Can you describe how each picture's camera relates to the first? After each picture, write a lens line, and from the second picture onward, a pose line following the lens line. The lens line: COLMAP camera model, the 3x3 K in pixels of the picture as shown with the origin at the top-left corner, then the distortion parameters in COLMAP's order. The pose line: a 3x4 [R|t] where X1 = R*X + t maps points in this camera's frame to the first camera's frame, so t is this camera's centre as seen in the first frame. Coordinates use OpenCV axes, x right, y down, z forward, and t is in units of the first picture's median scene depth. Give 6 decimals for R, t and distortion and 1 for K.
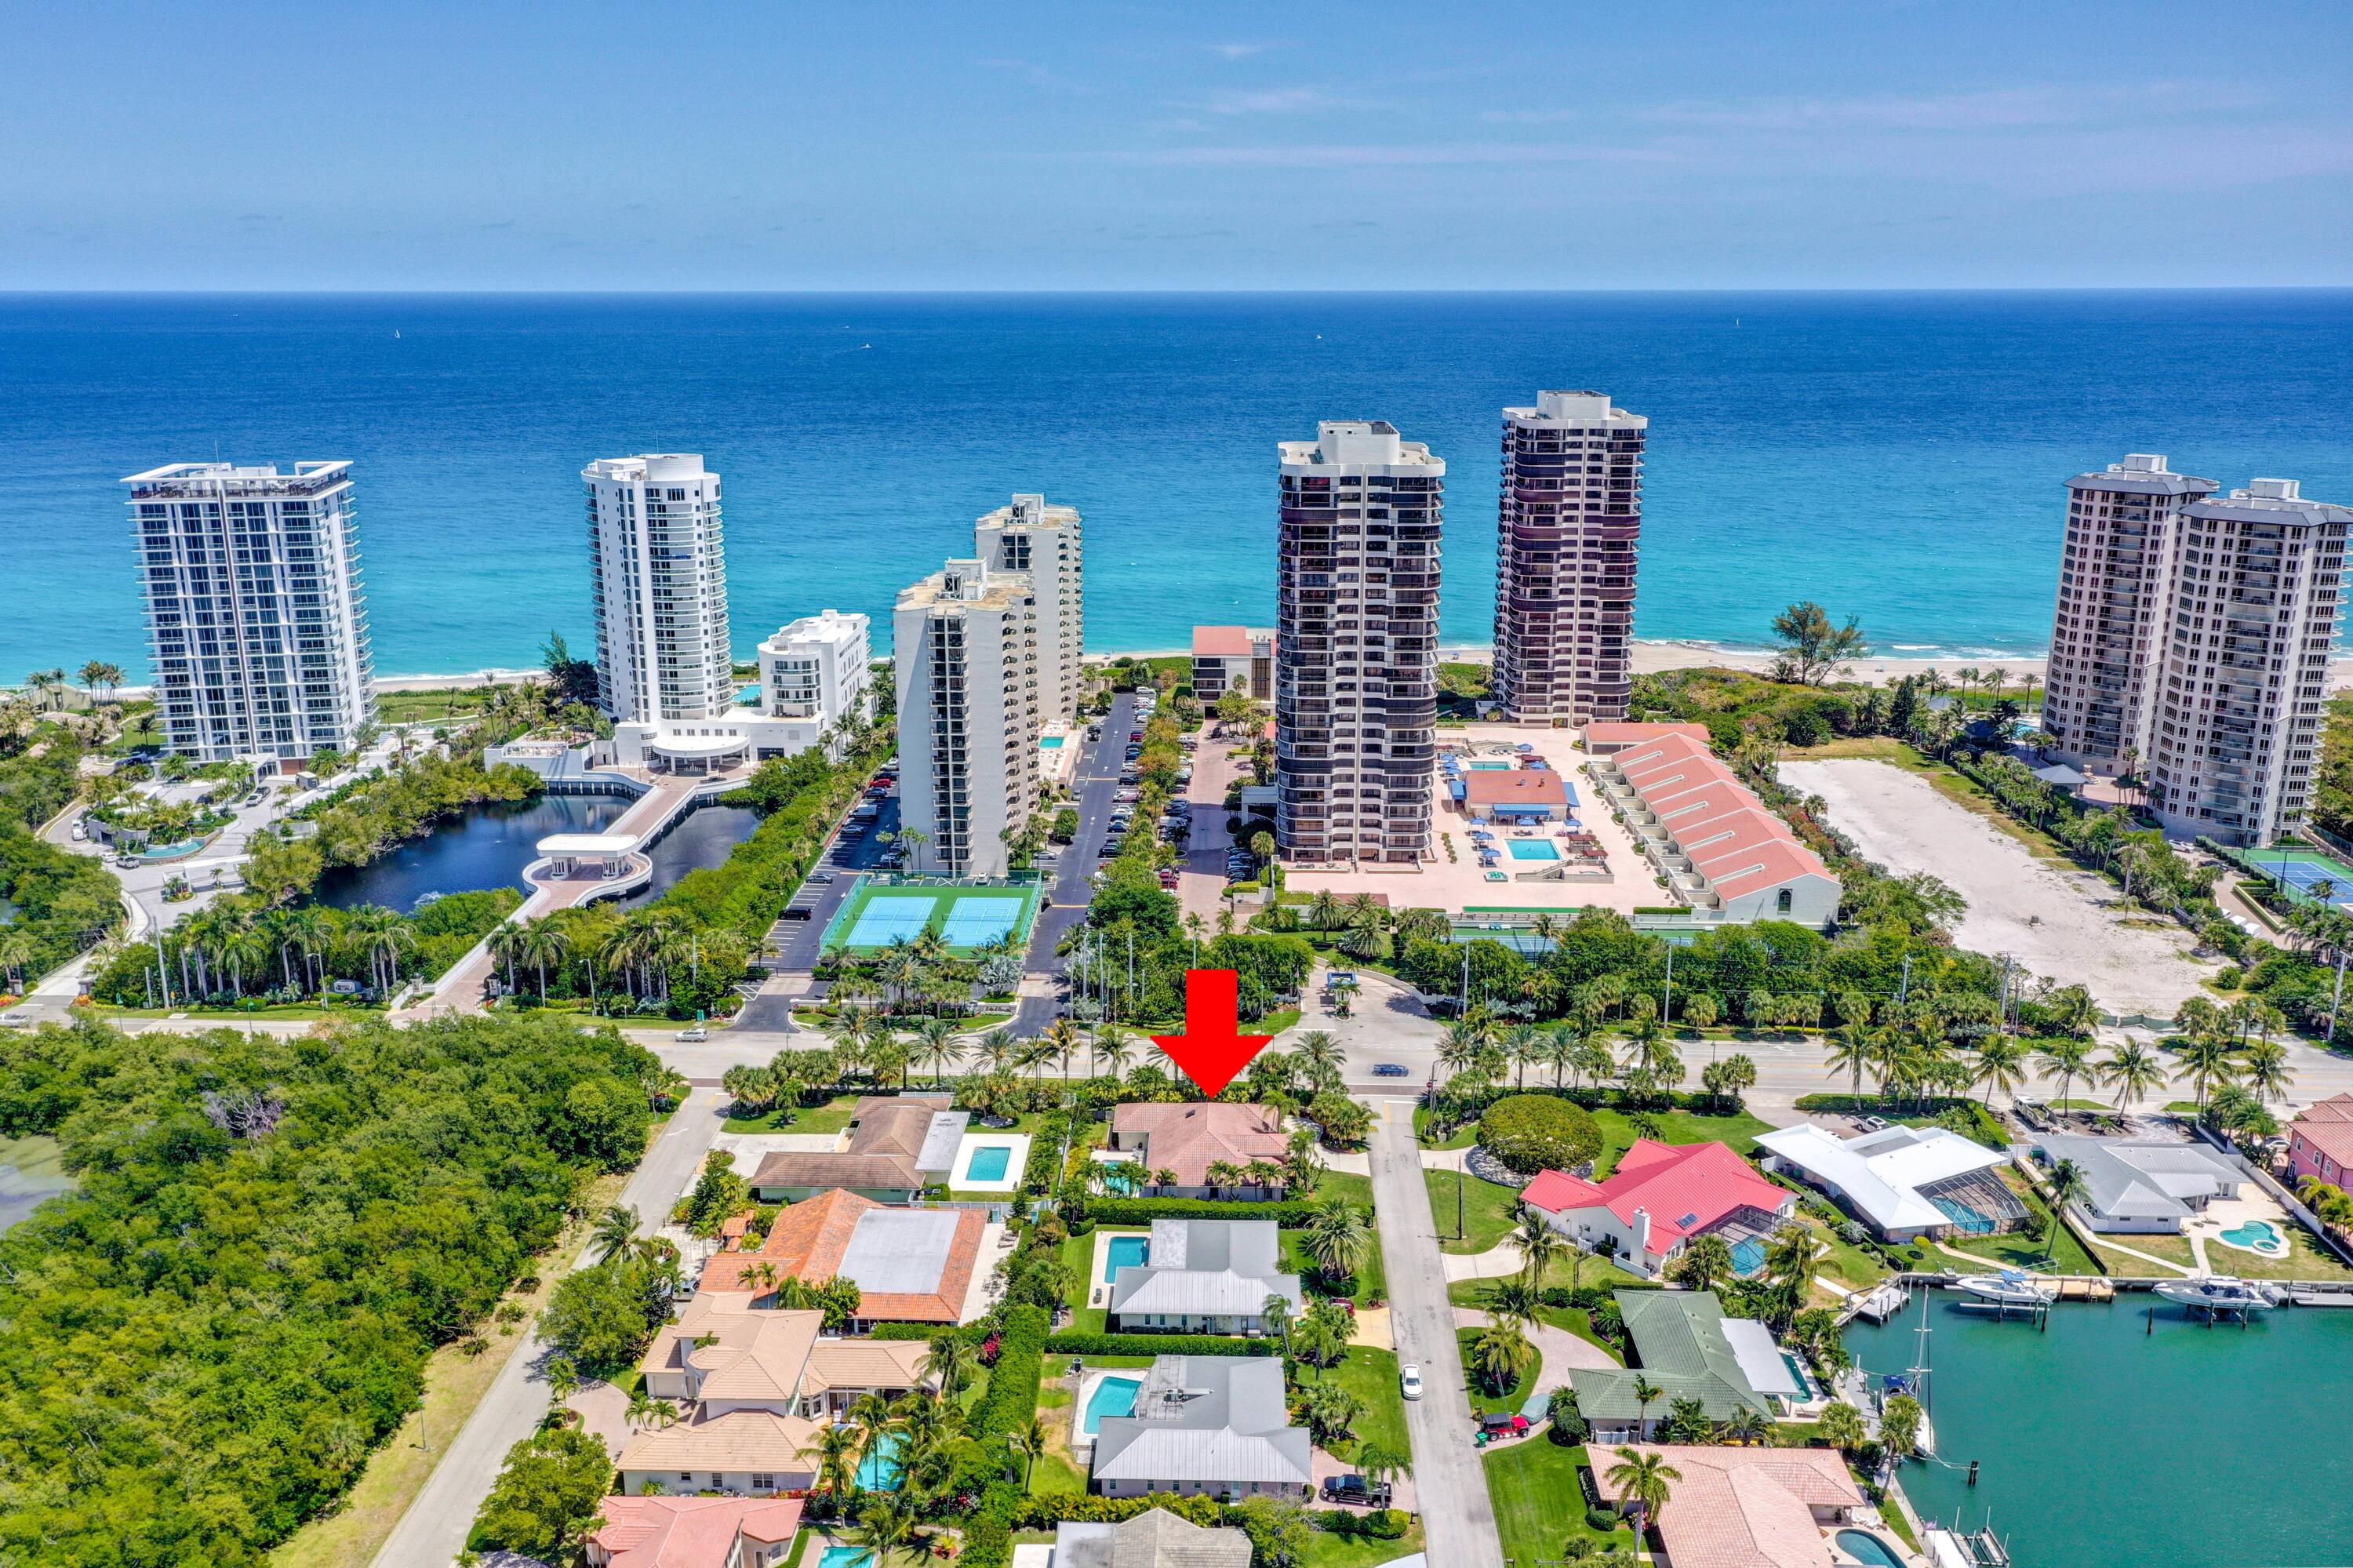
lens RADIAL K [[1866.7, 0, 1176.5], [0, 1866.7, 784.0], [0, 0, 1]] dist [0.004547, 0.002863]
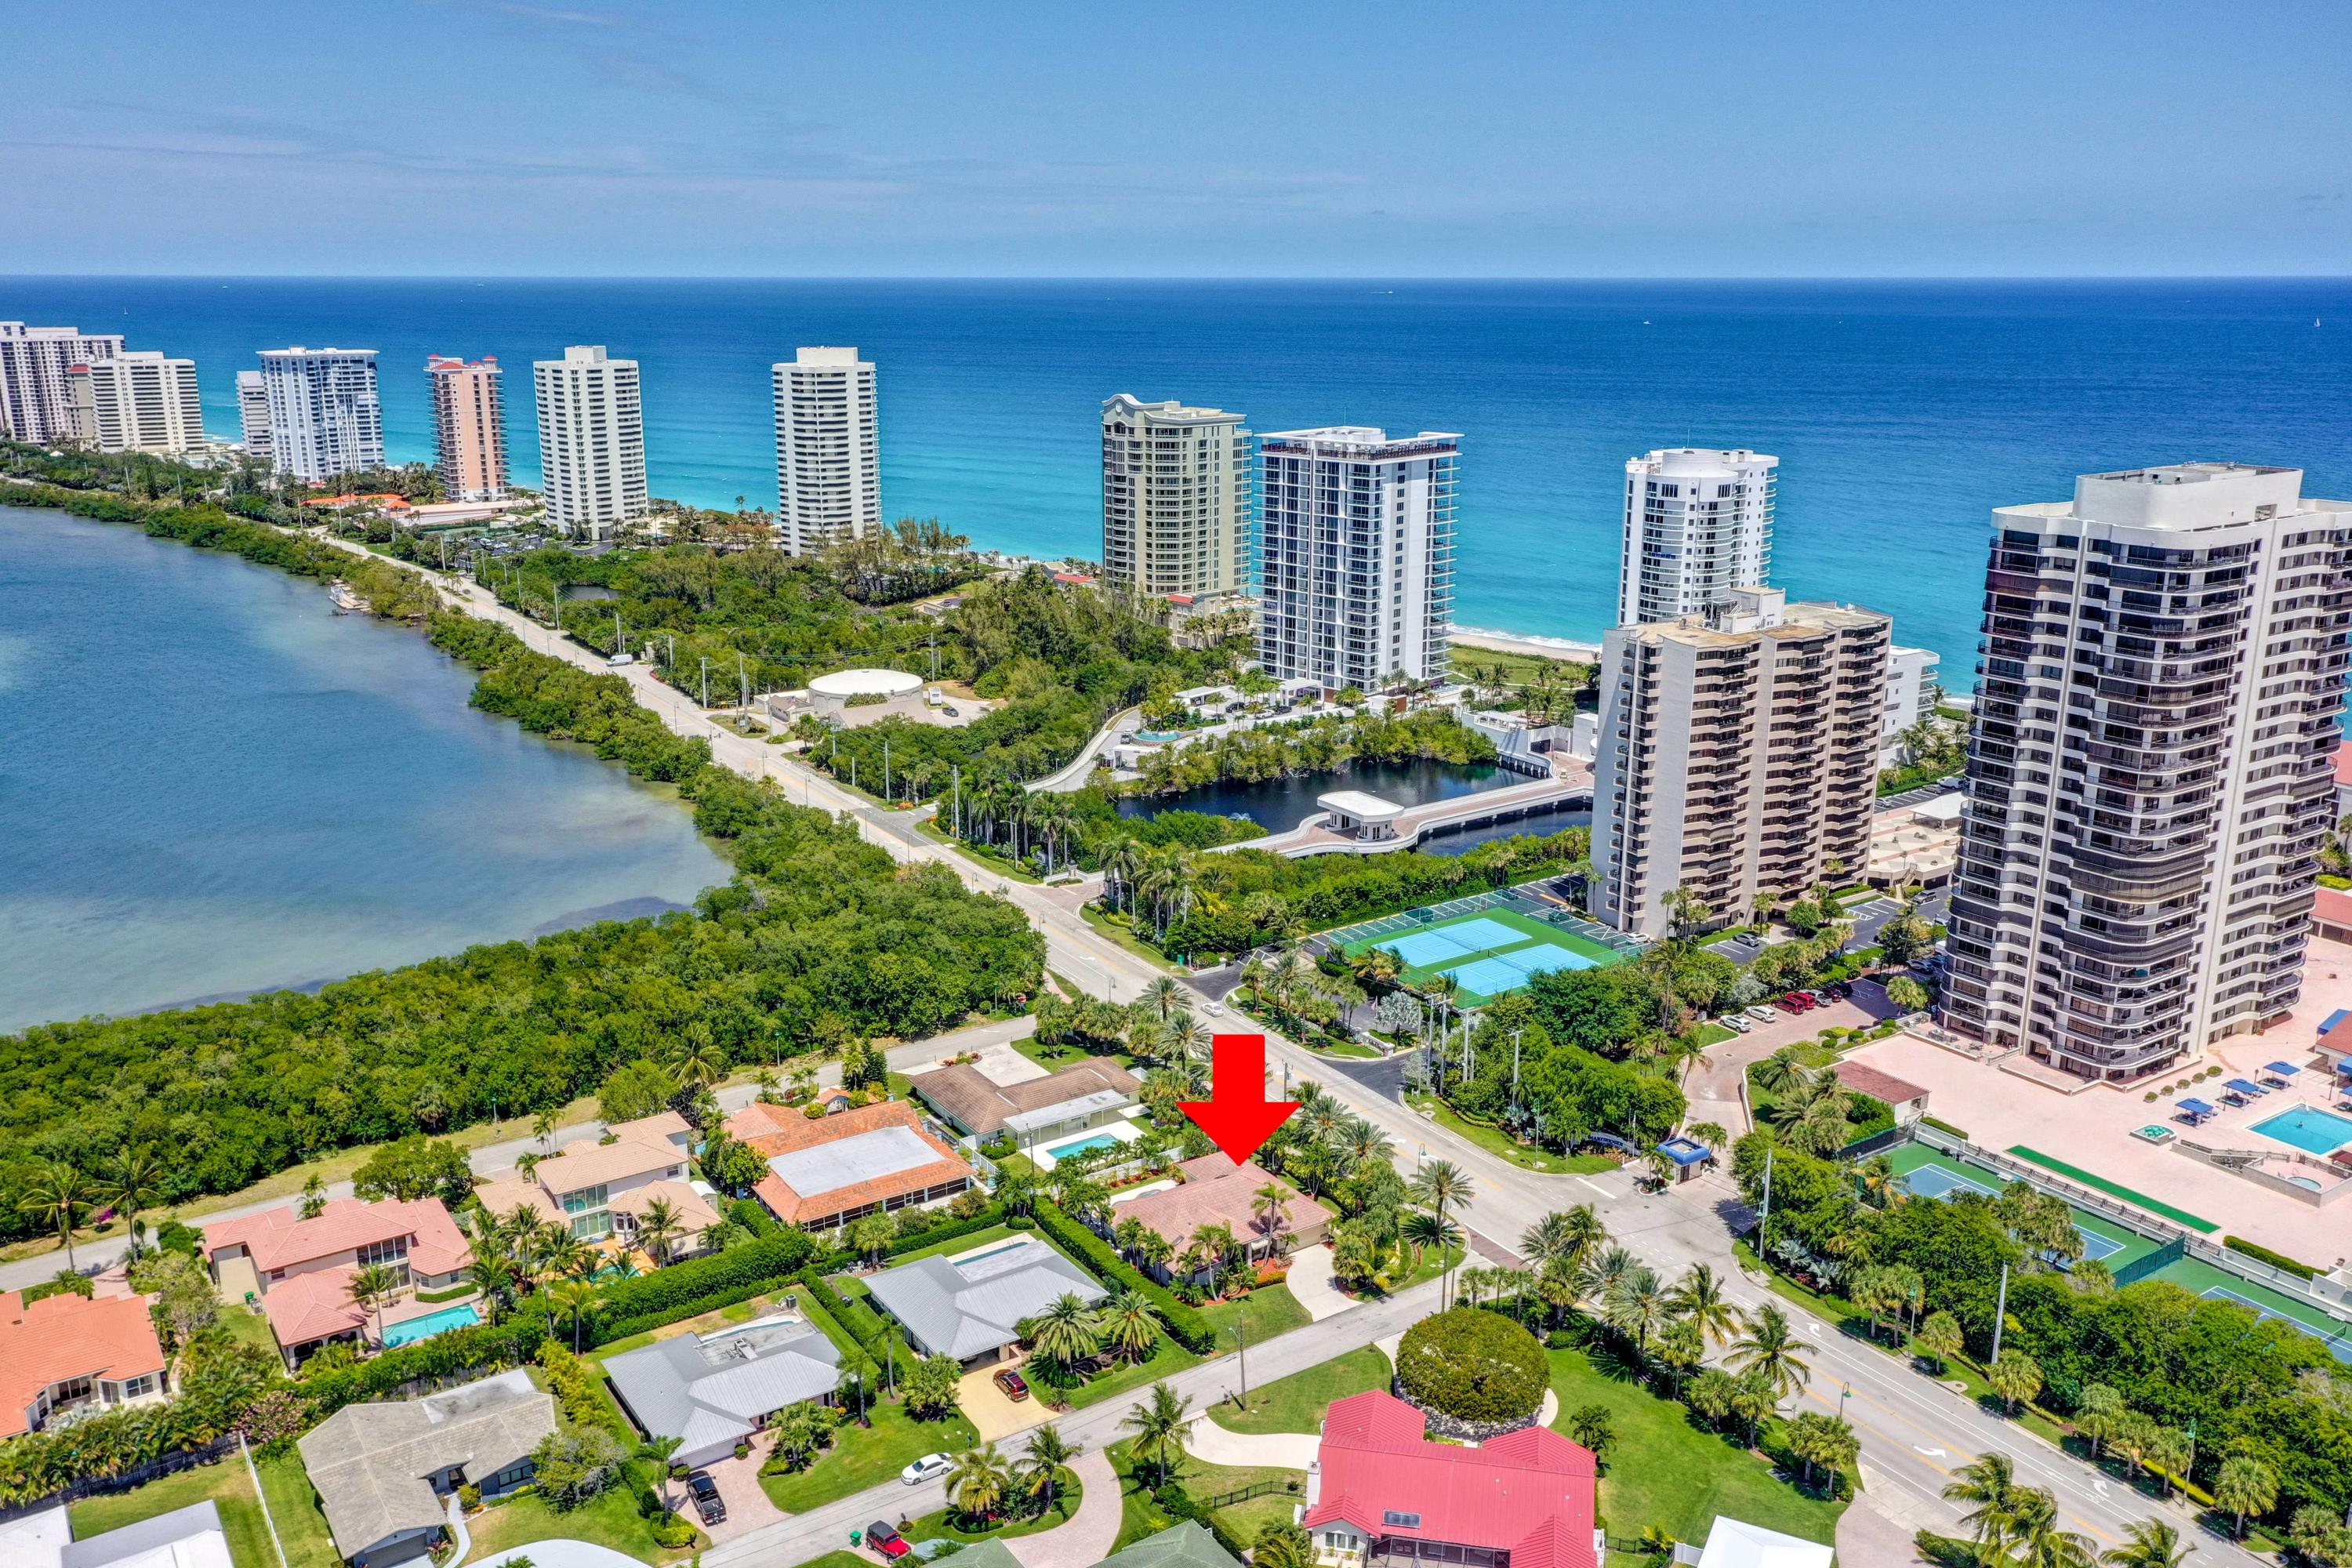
lens RADIAL K [[1905.8, 0, 1176.0], [0, 1905.8, 784.0], [0, 0, 1]] dist [0.006411, 0.009502]
pose [[0.584746, 0.212195, -0.782972, 0.485641], [-0.210646, 0.971793, 0.106052, -0.074792], [0.783391, 0.102916, 0.612950, 0.273676]]
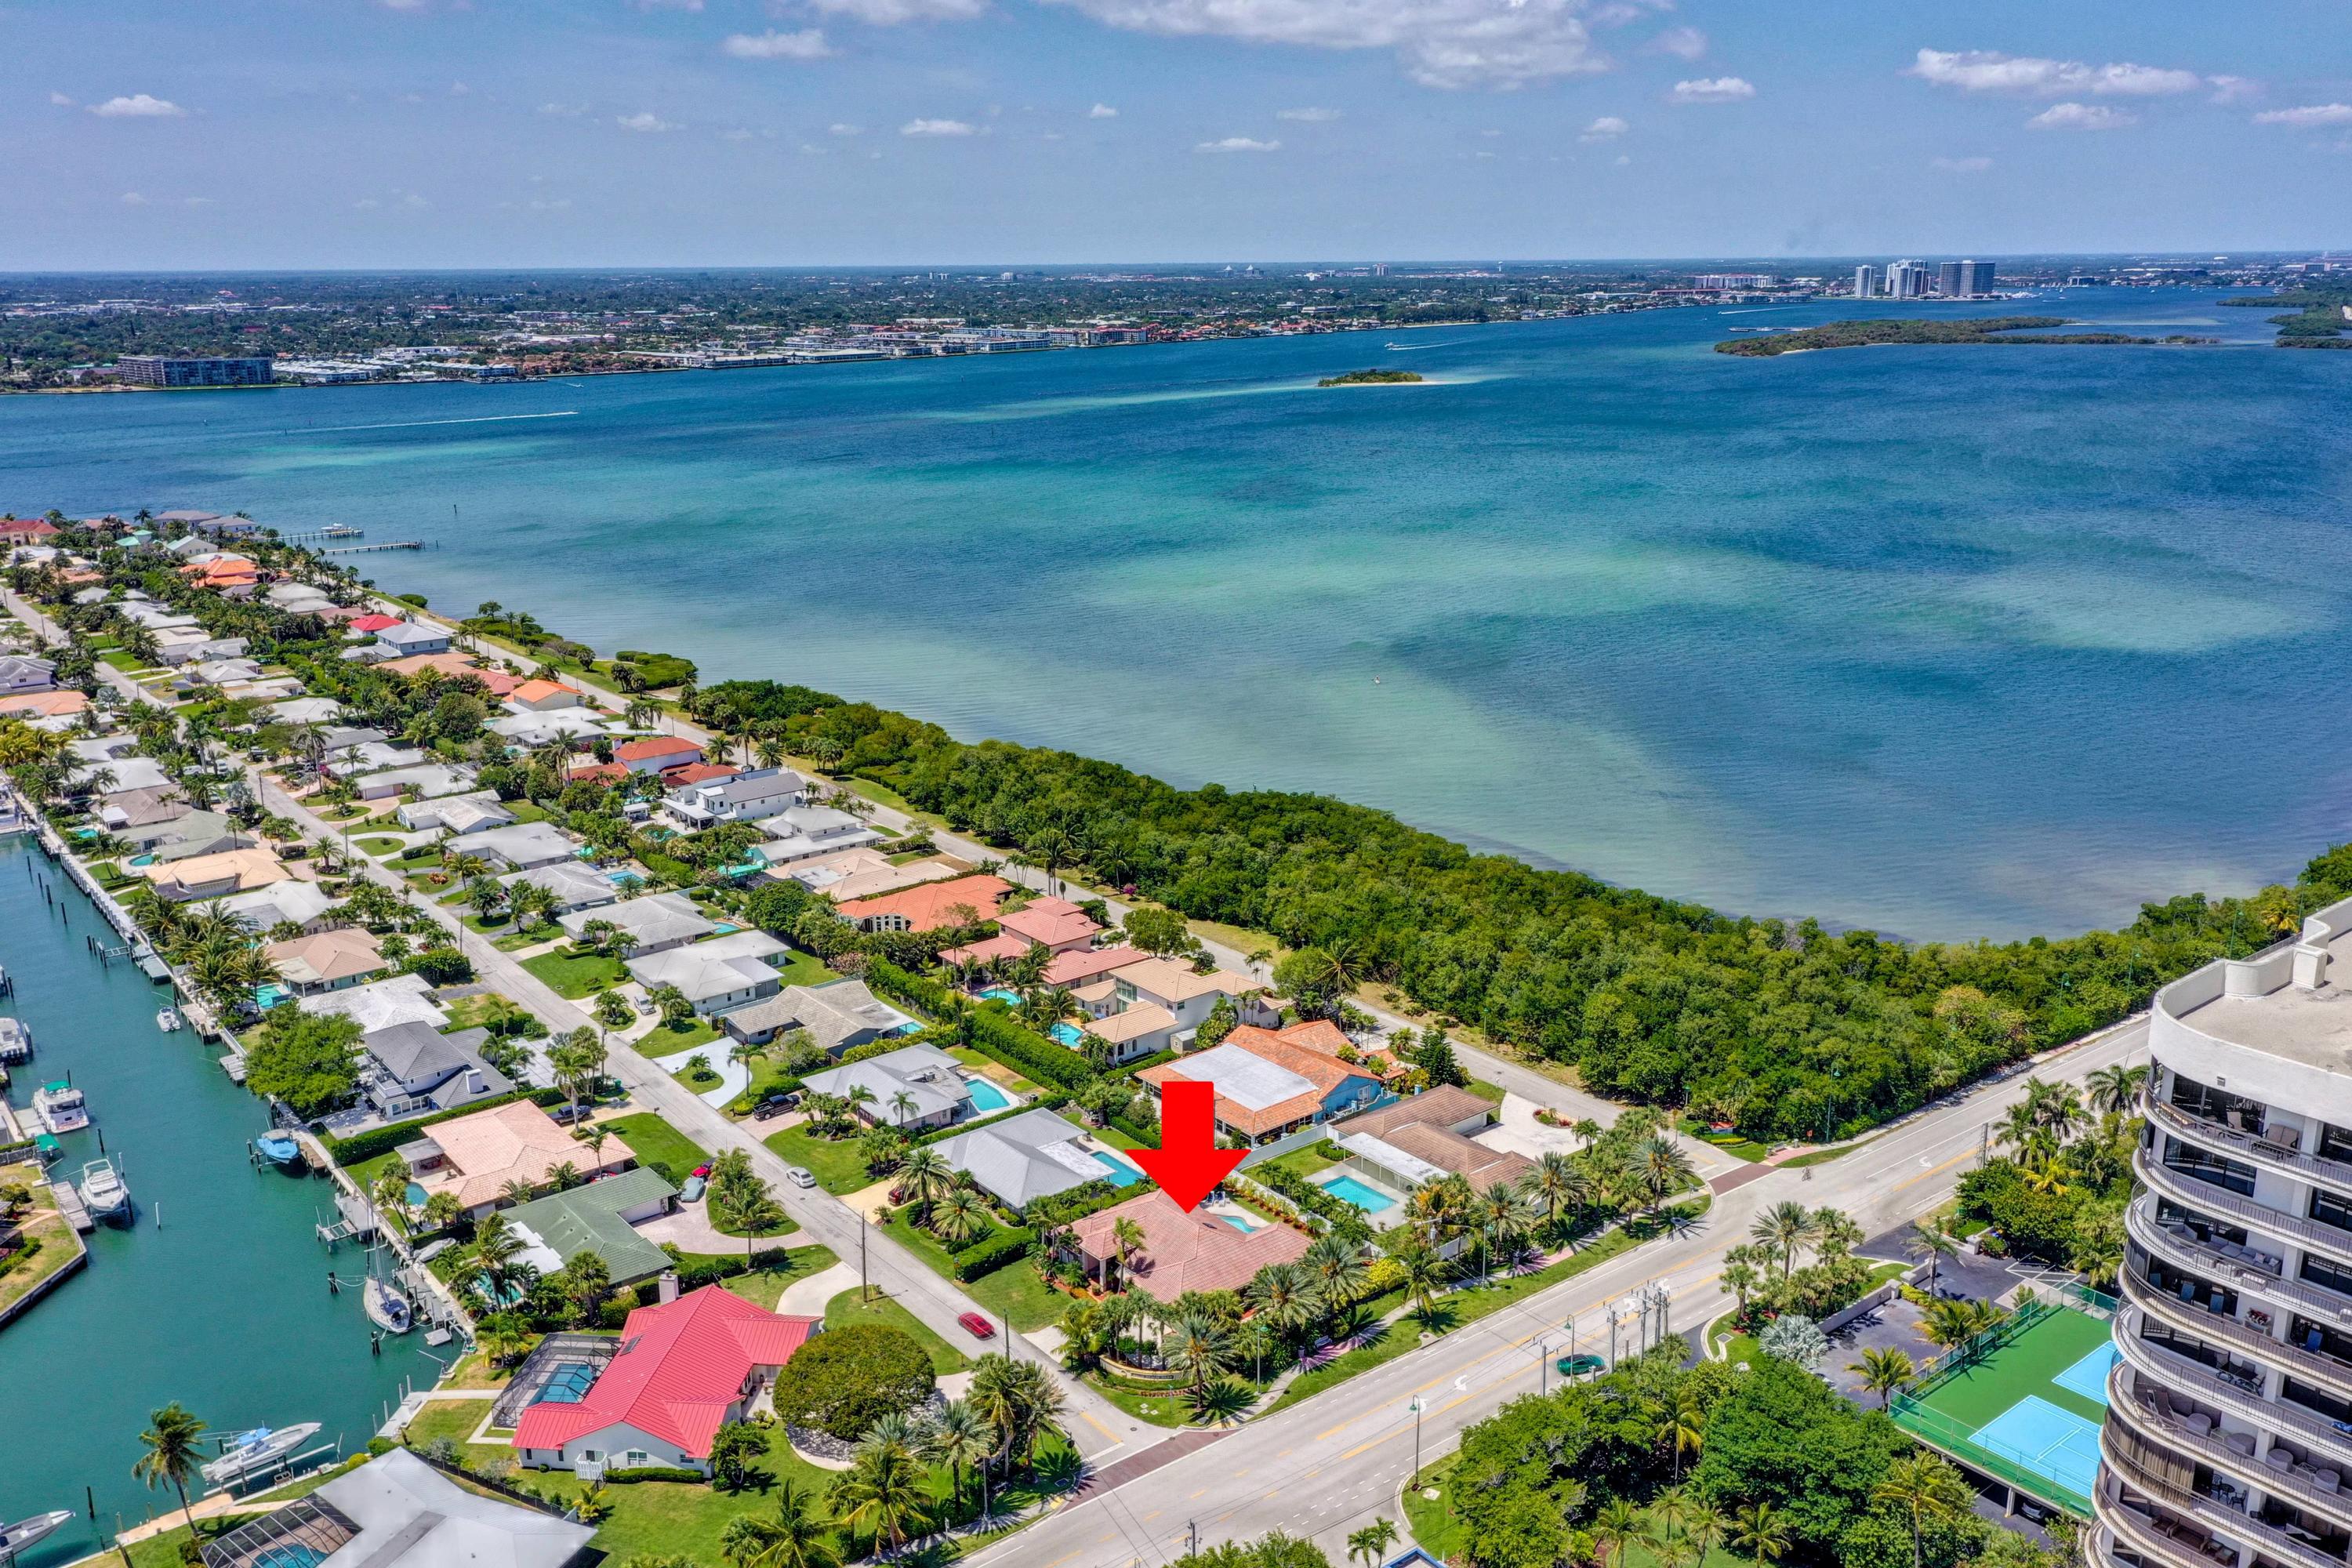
lens RADIAL K [[1949.5, 0, 1176.0], [0, 1949.5, 784.0], [0, 0, 1]] dist [0.002868, 0.000283]
pose [[-0.765590, 0.178181, -0.618162, 0.380202], [-0.154837, 0.881599, 0.445879, -0.284740], [0.624418, 0.437075, -0.647354, 1.047608]]
